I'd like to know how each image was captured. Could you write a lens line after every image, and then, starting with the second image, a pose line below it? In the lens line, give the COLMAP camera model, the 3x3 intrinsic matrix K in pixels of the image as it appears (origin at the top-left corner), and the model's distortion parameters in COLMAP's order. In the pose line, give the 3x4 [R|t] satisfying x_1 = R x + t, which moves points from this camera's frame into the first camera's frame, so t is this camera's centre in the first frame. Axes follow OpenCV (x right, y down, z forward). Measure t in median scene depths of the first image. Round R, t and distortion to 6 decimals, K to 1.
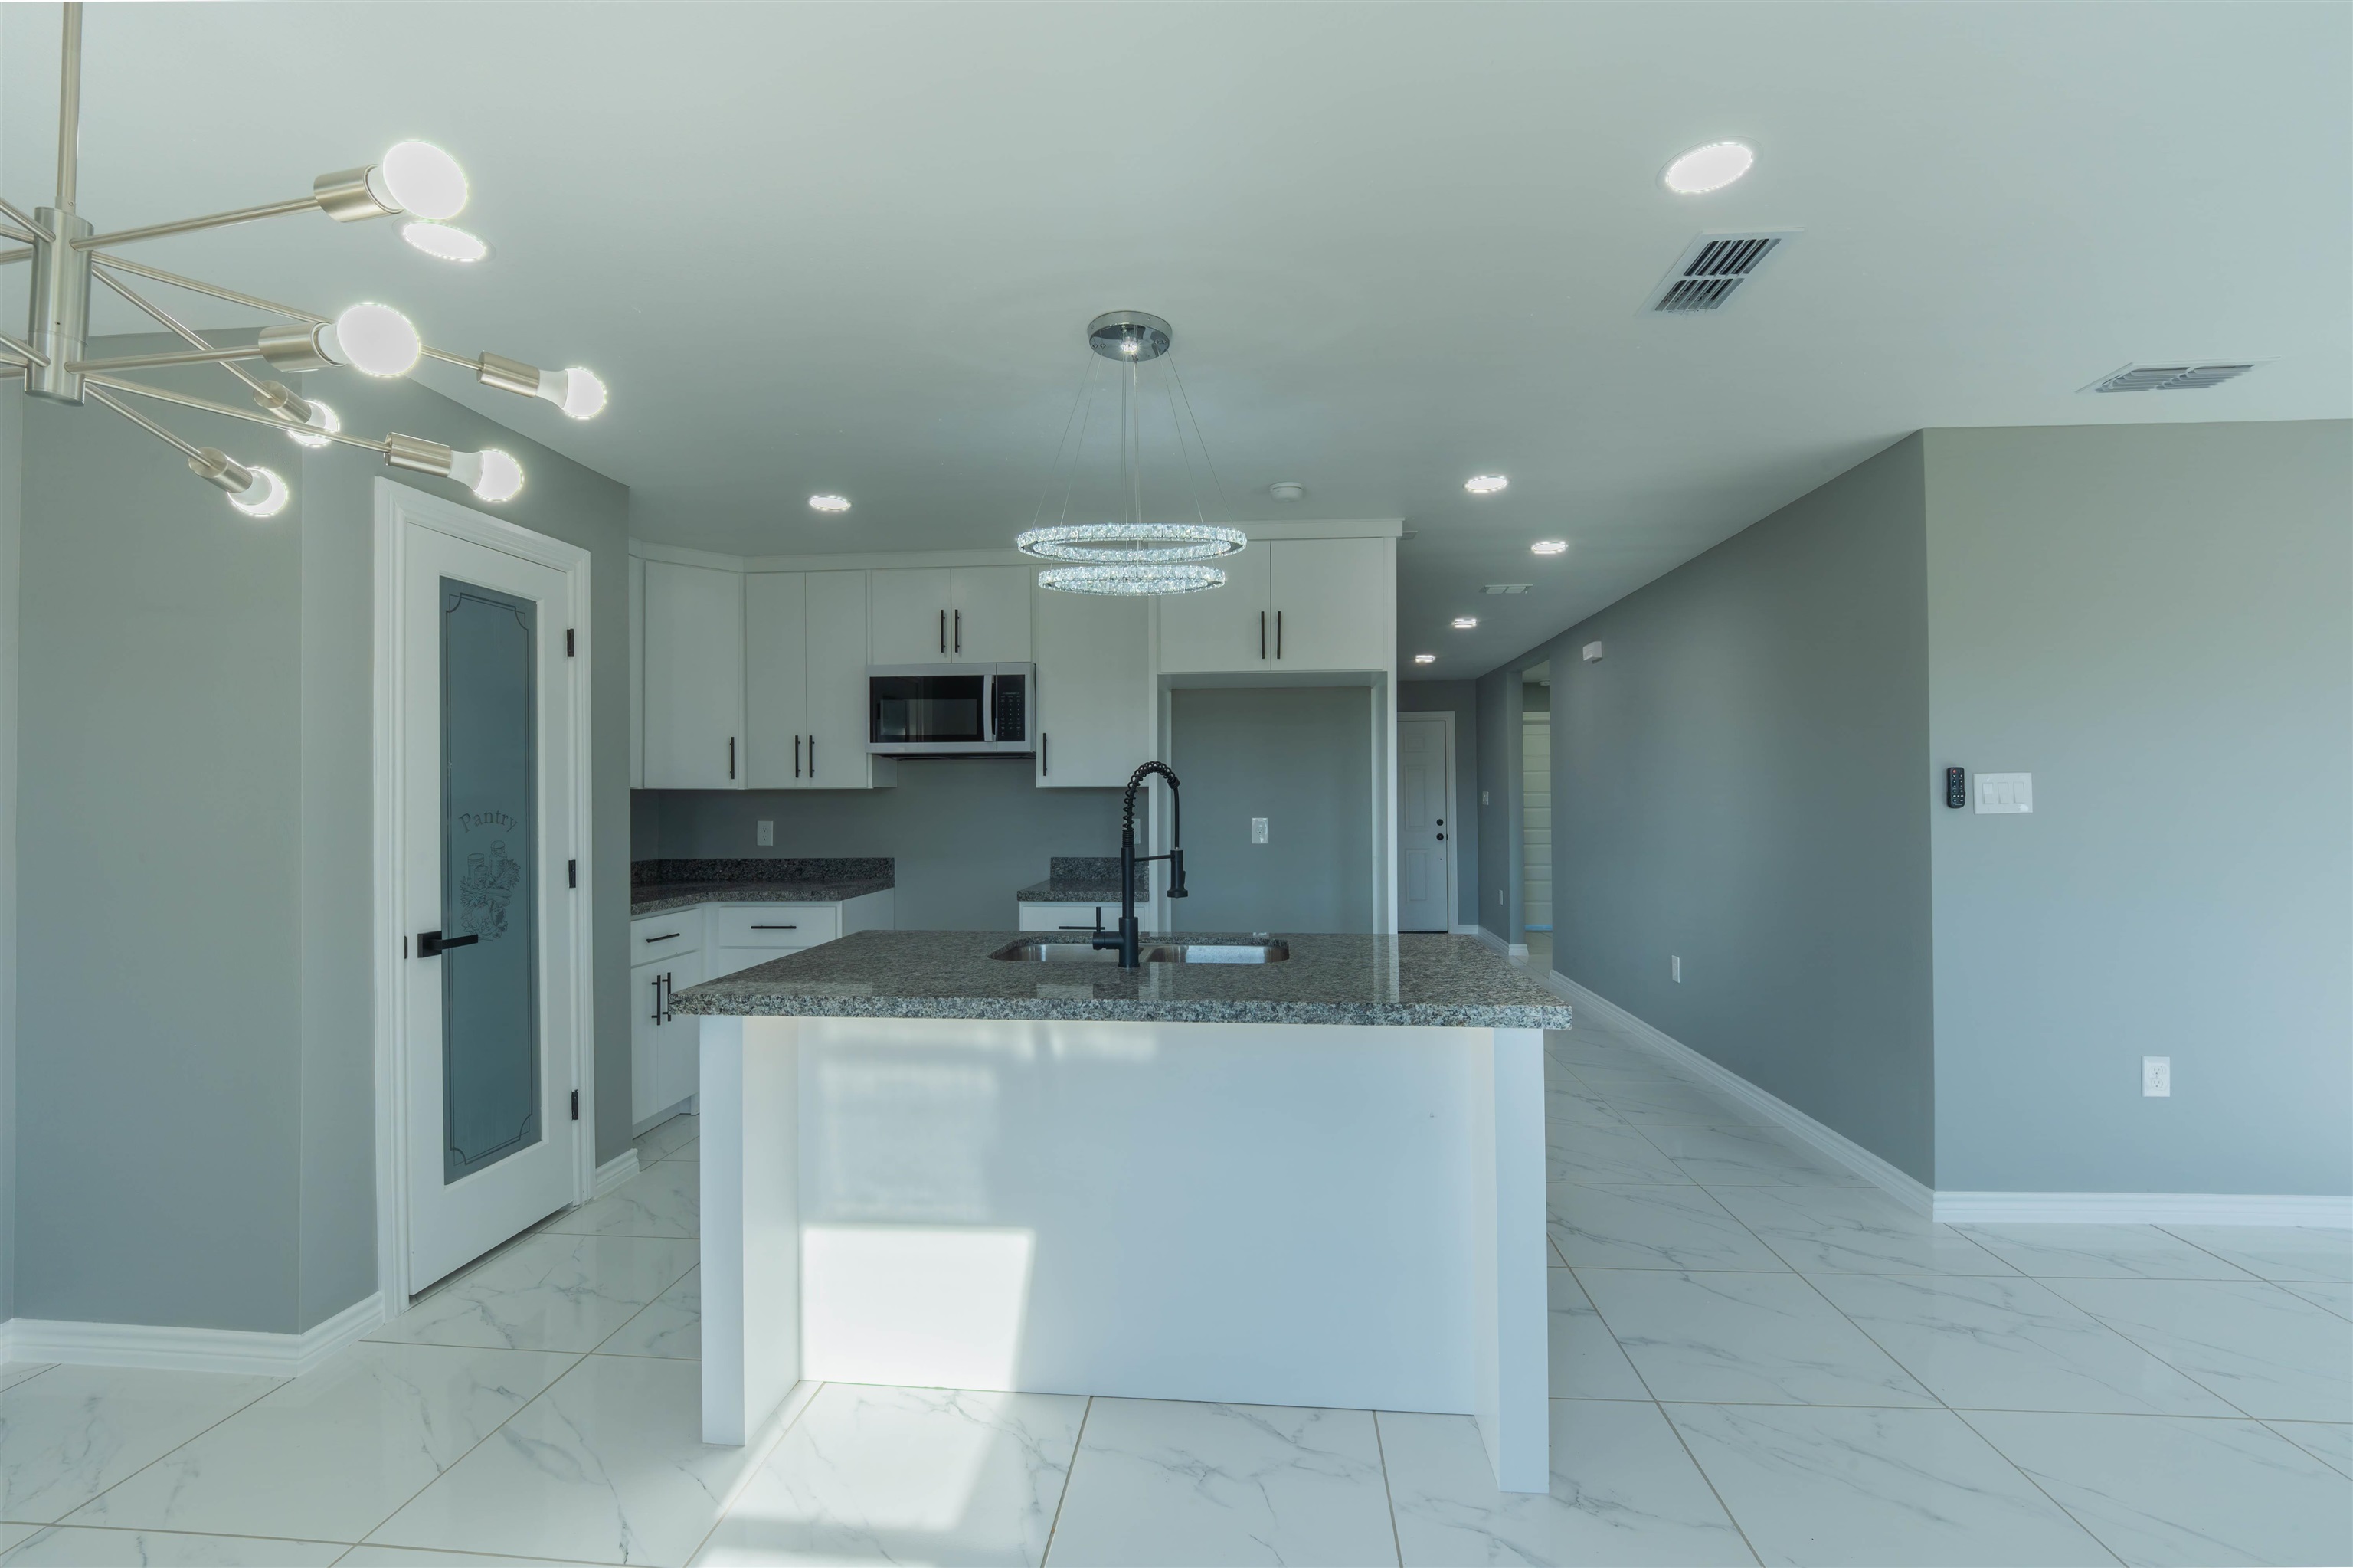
lens RADIAL K [[967.7, 0, 1179.5], [0, 967.7, 790.0], [0, 0, 1]] dist [0.013181, -0.018555]
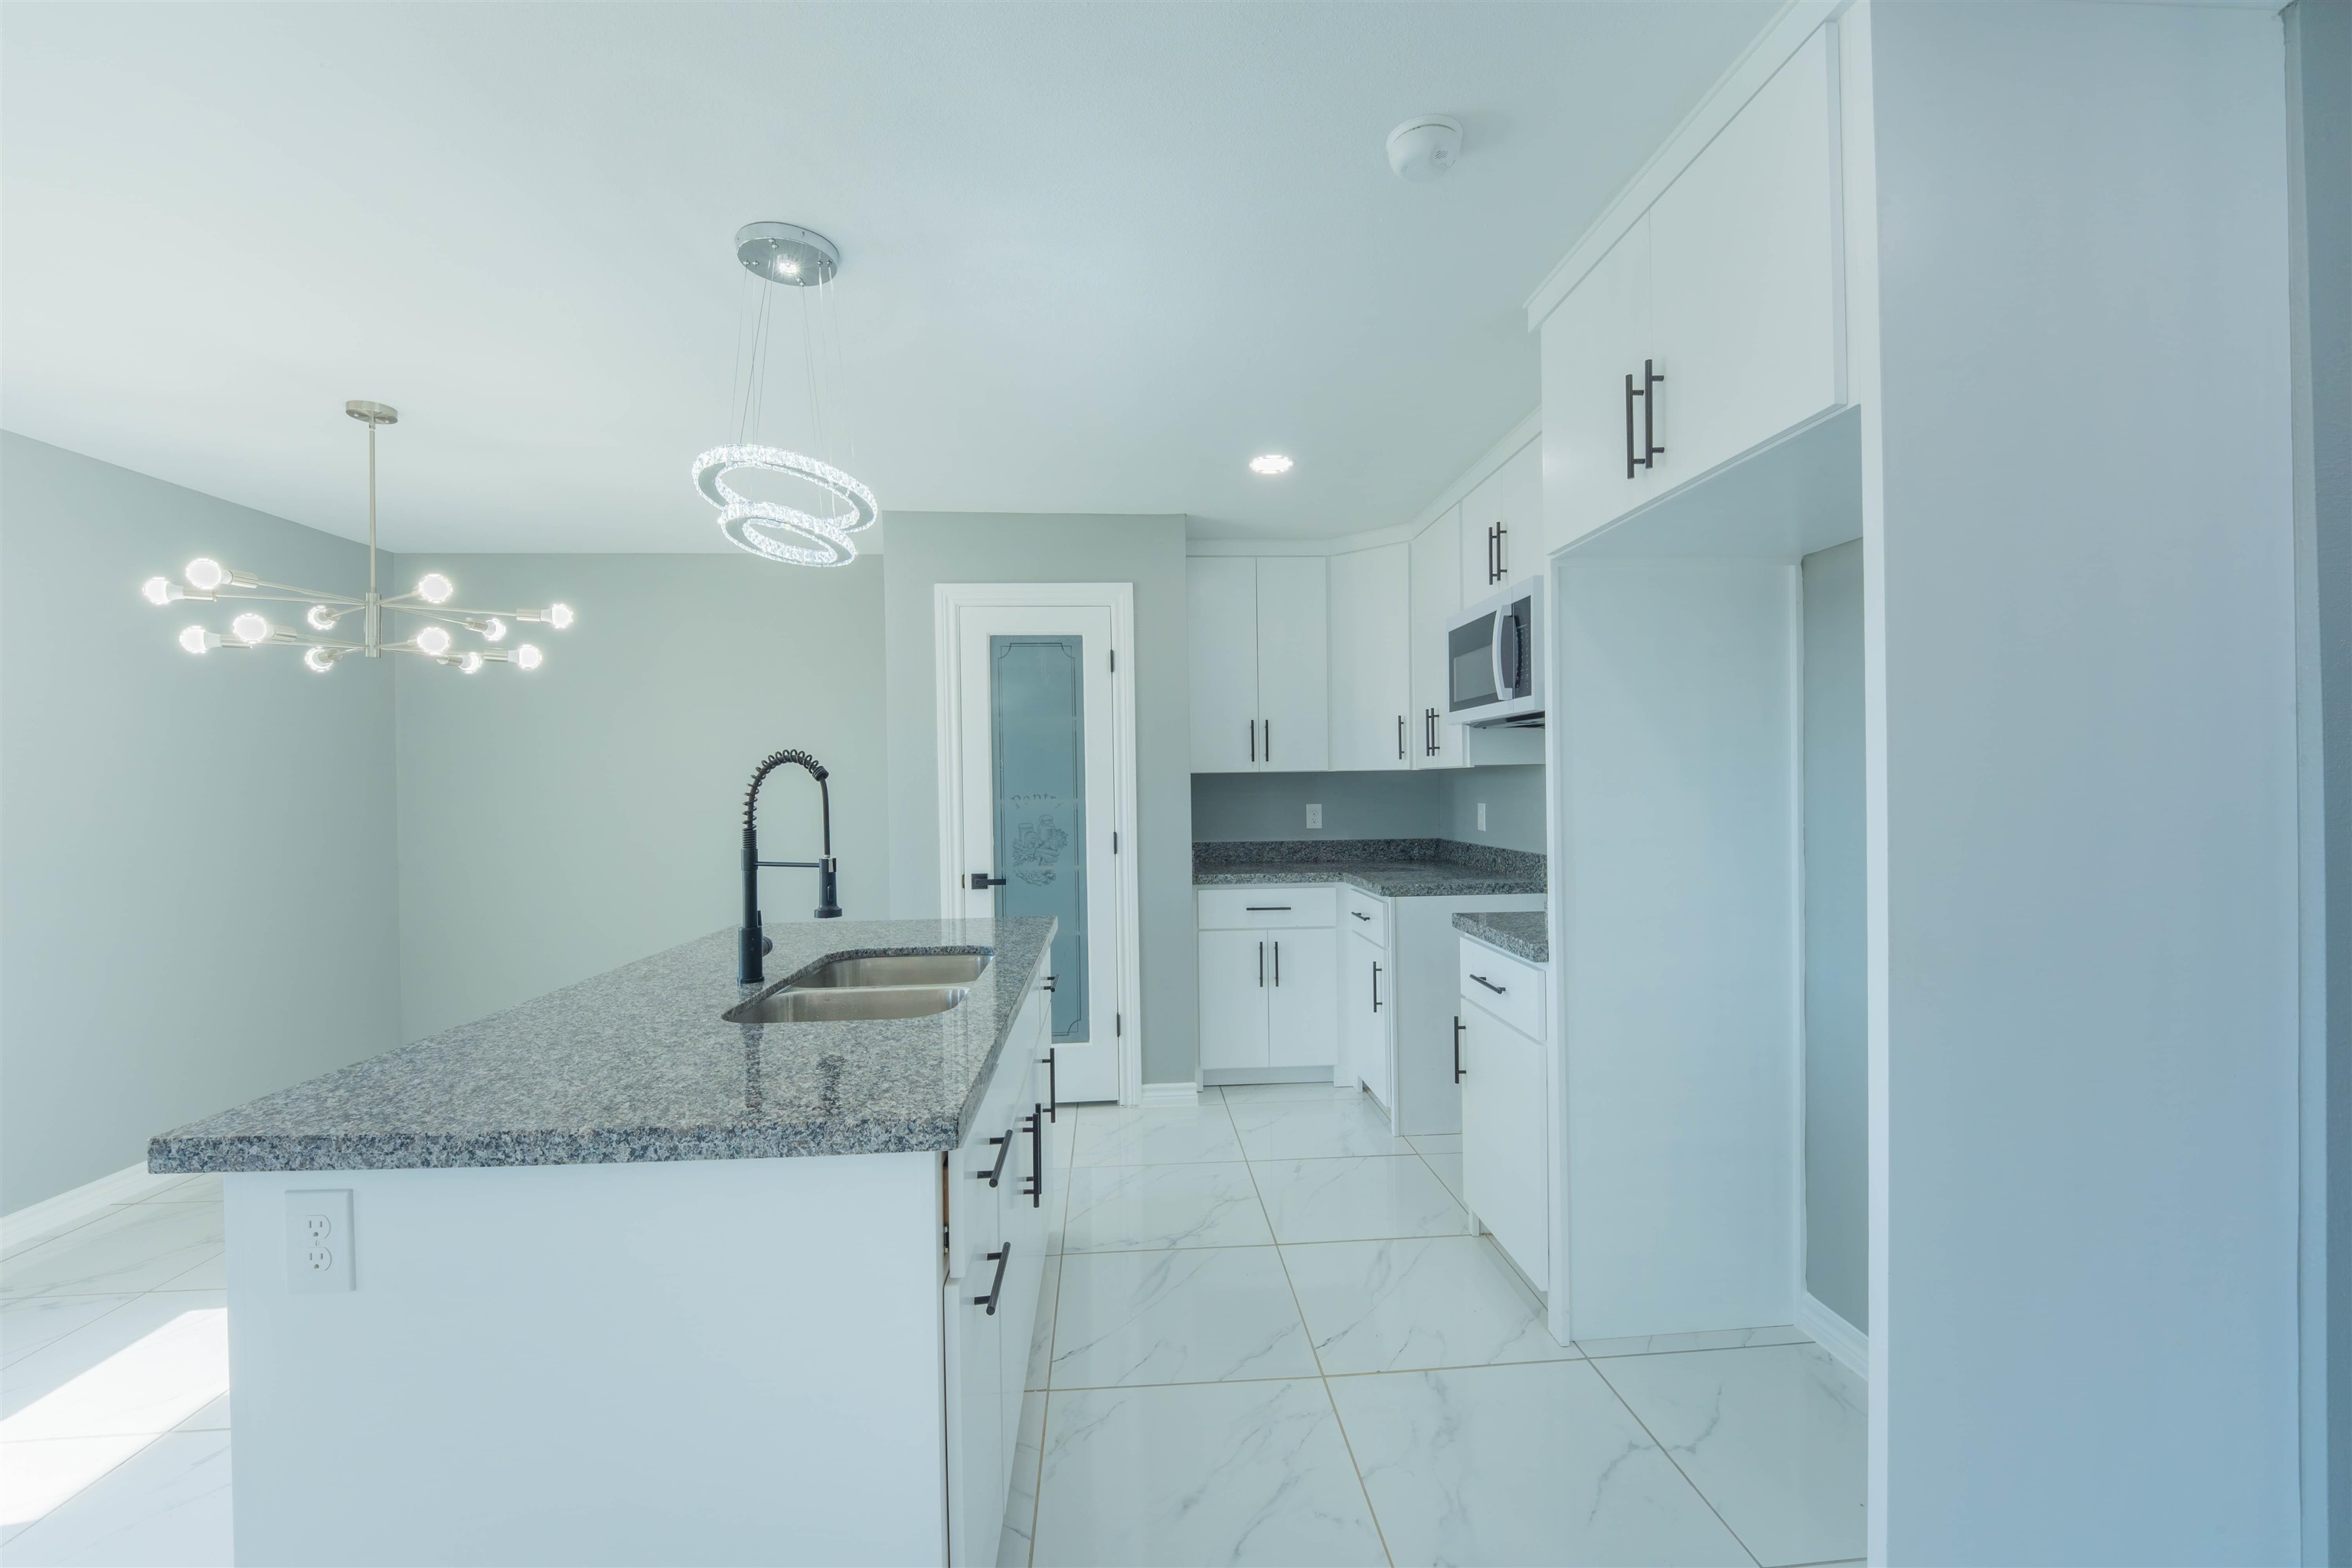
lens RADIAL K [[967.2, 0, 1179.0], [0, 967.2, 790.0], [0, 0, 1]] dist [0.013181, -0.018555]
pose [[0.151620, 0.011486, -0.988372, 0.614616], [0.022051, 0.999644, 0.014999, 0.000172], [0.988193, -0.024068, 0.151313, 0.861217]]
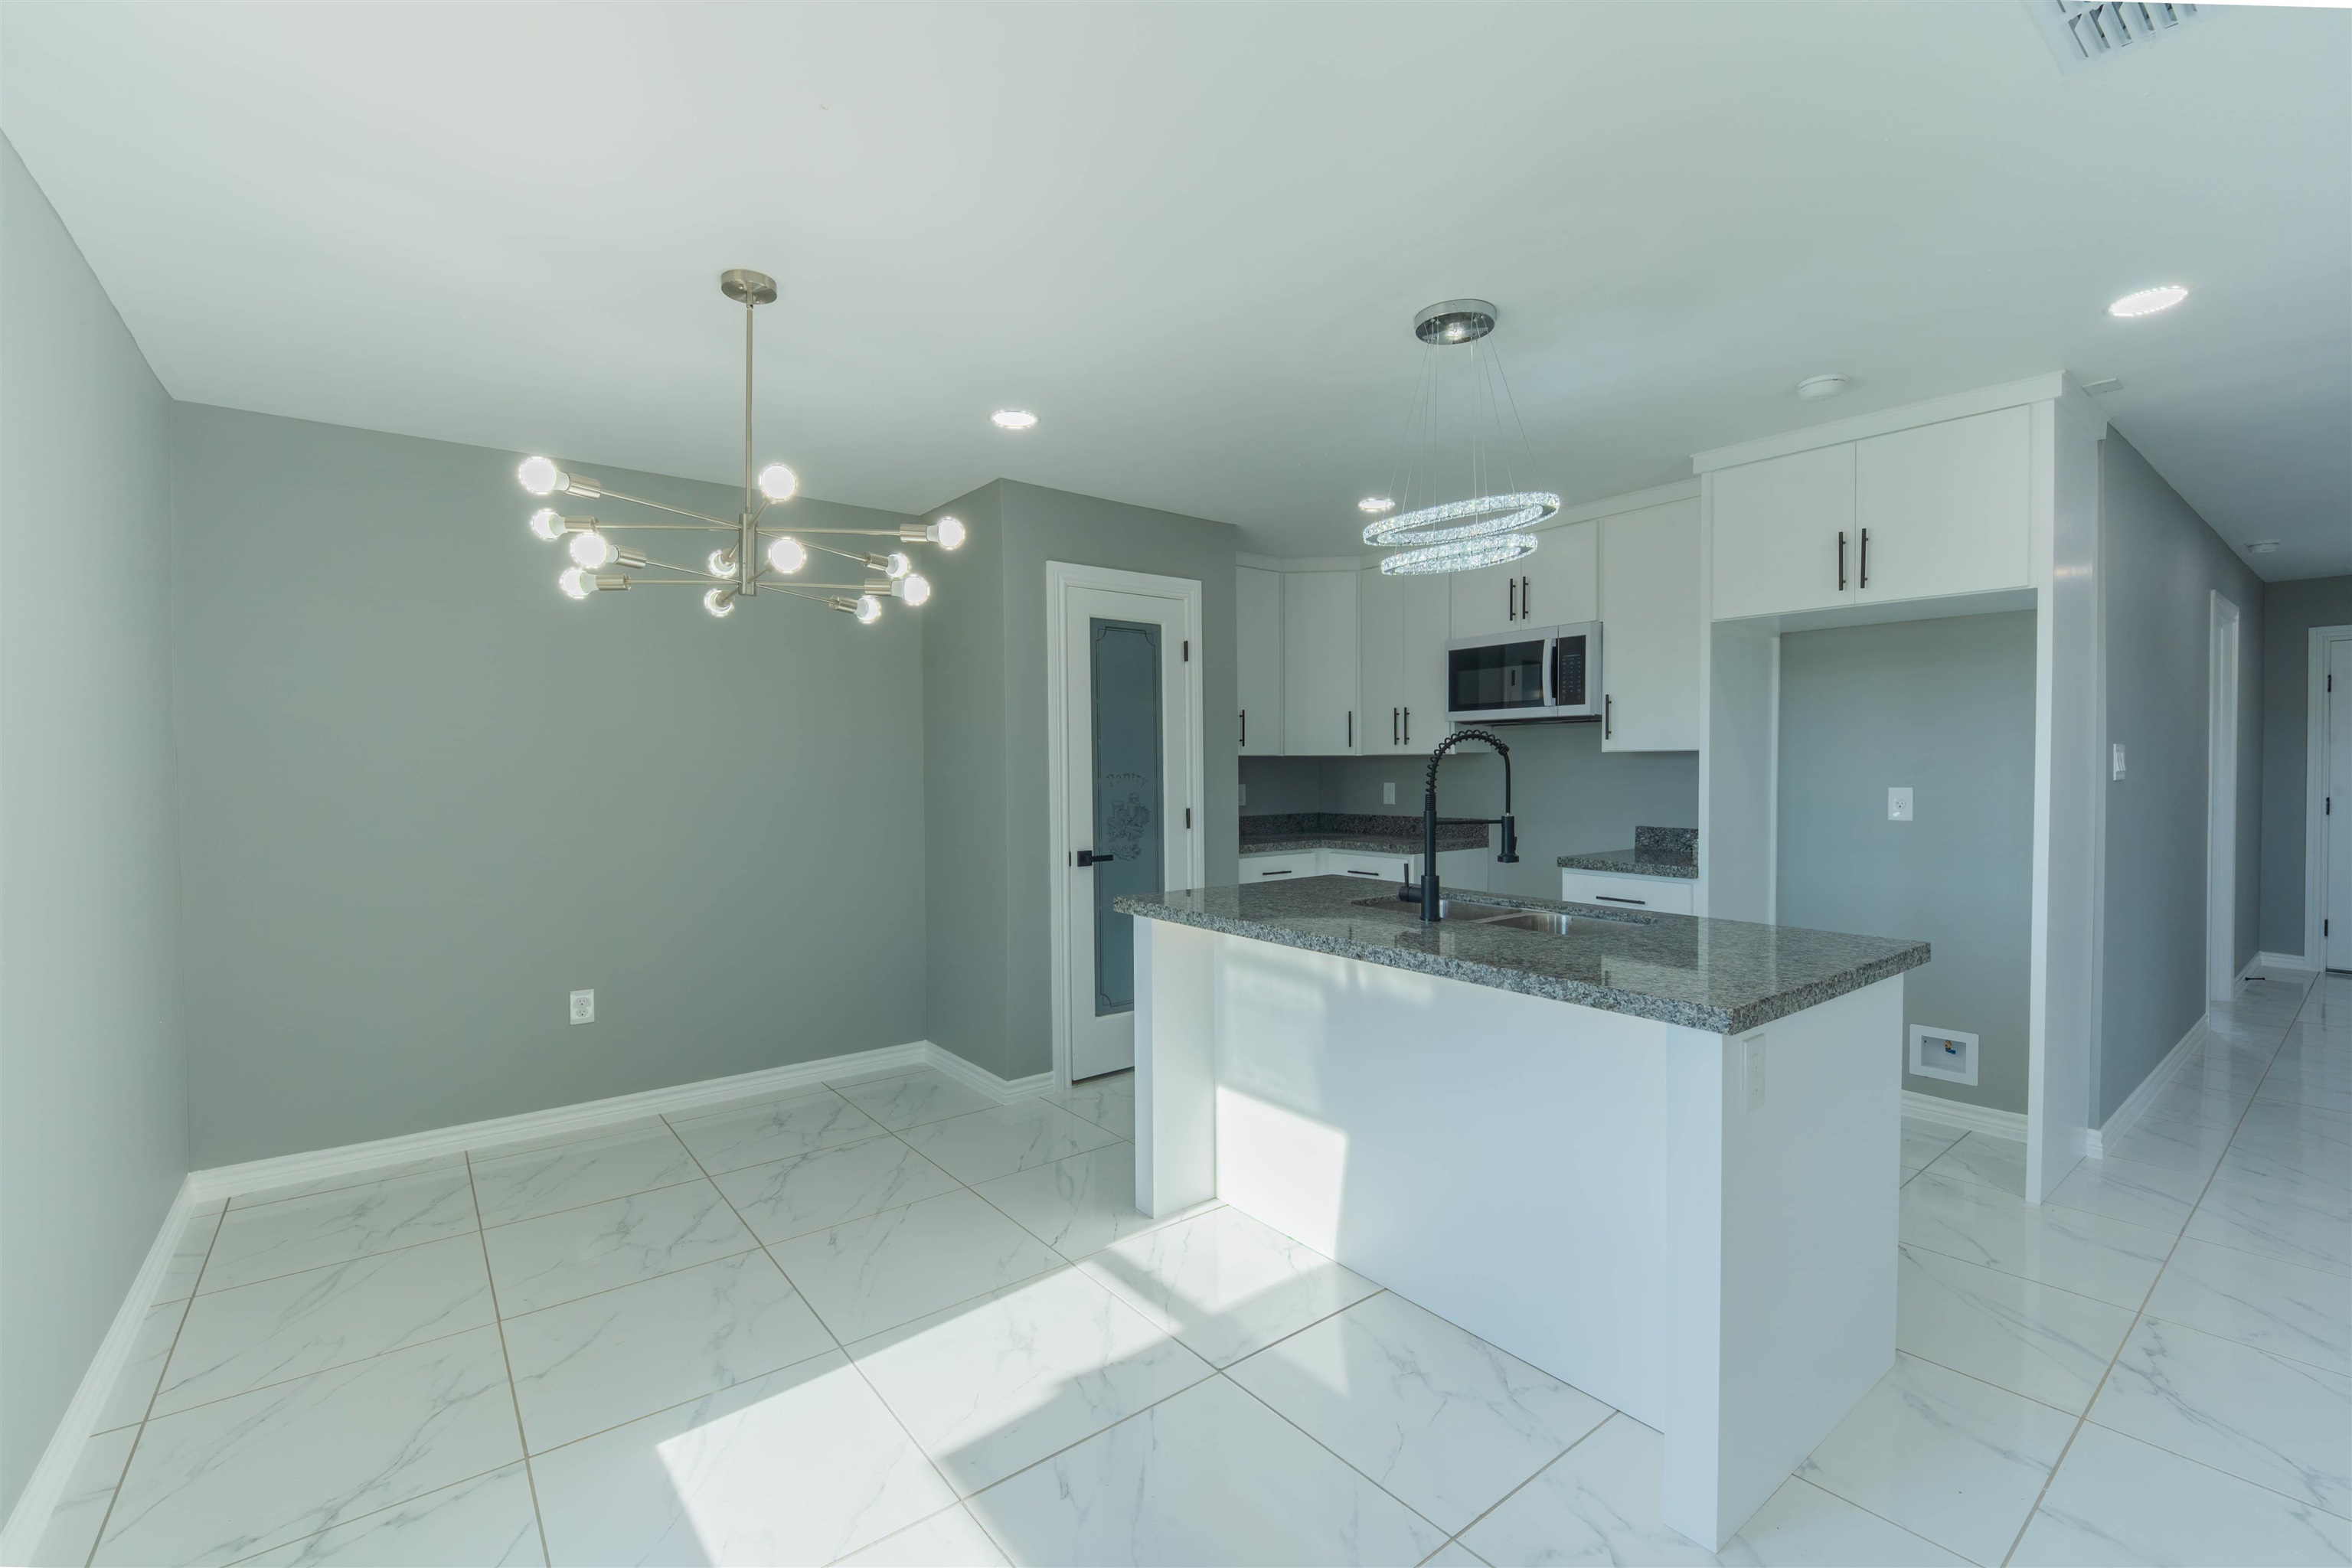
lens RADIAL K [[995.4, 0, 1180.7], [0, 995.4, 790.0], [0, 0, 1]] dist [-0.000089, -0.005309]
pose [[0.681482, 0.019517, -0.731575, 0.387746], [0.008130, 0.999381, 0.034235, -0.002440], [0.731790, -0.029278, 0.680901, 0.028347]]
